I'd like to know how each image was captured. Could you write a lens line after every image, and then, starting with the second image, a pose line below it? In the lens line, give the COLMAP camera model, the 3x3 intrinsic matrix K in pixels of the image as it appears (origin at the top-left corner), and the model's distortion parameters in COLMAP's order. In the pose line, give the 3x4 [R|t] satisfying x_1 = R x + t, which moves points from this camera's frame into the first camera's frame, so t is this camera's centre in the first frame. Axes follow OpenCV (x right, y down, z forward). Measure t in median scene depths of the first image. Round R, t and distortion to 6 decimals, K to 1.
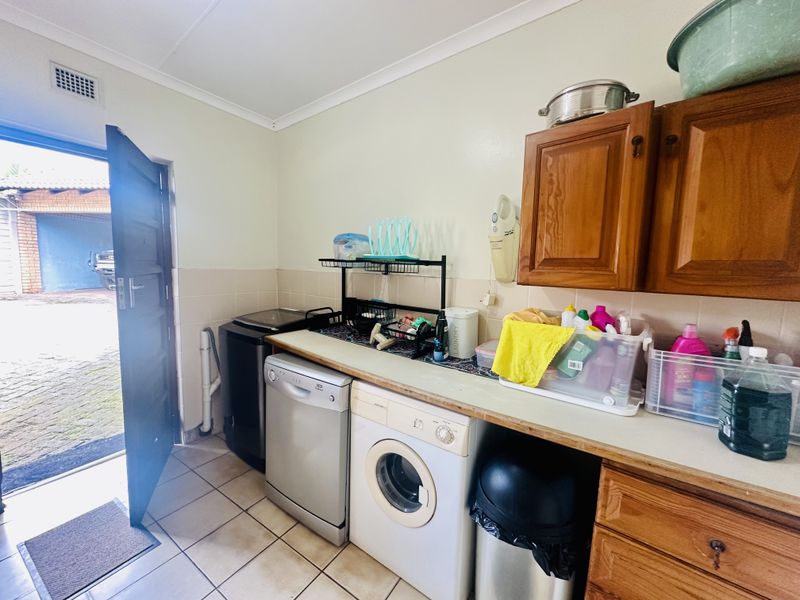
lens RADIAL K [[319.6, 0, 400.0], [0, 319.6, 300.0], [0, 0, 1]] dist [-0.000898, -0.000009]
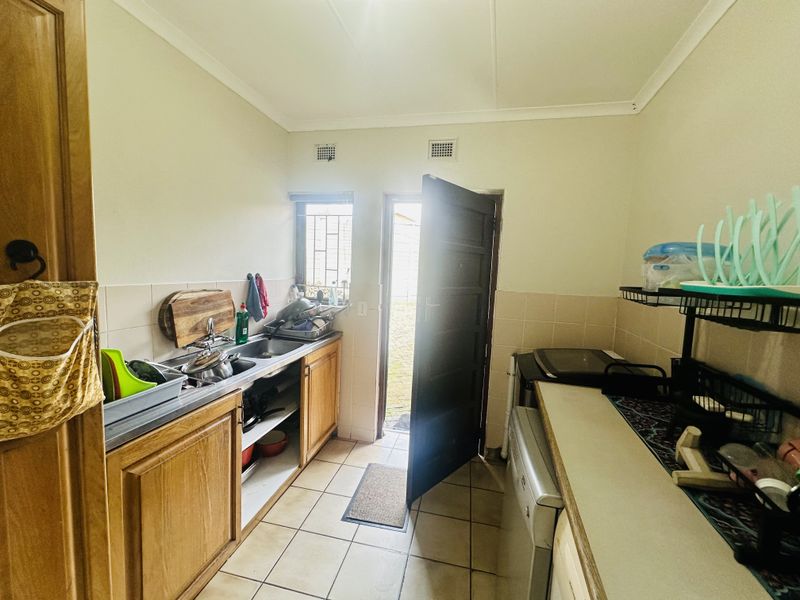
lens RADIAL K [[319.6, 0, 400.0], [0, 319.6, 300.0], [0, 0, 1]] dist [-0.000898, -0.000009]
pose [[0.350919, 0.076986, -0.933236, 0.179127], [-0.138907, 0.989868, 0.029426, -0.058294], [0.926046, 0.119307, 0.358057, 0.355500]]
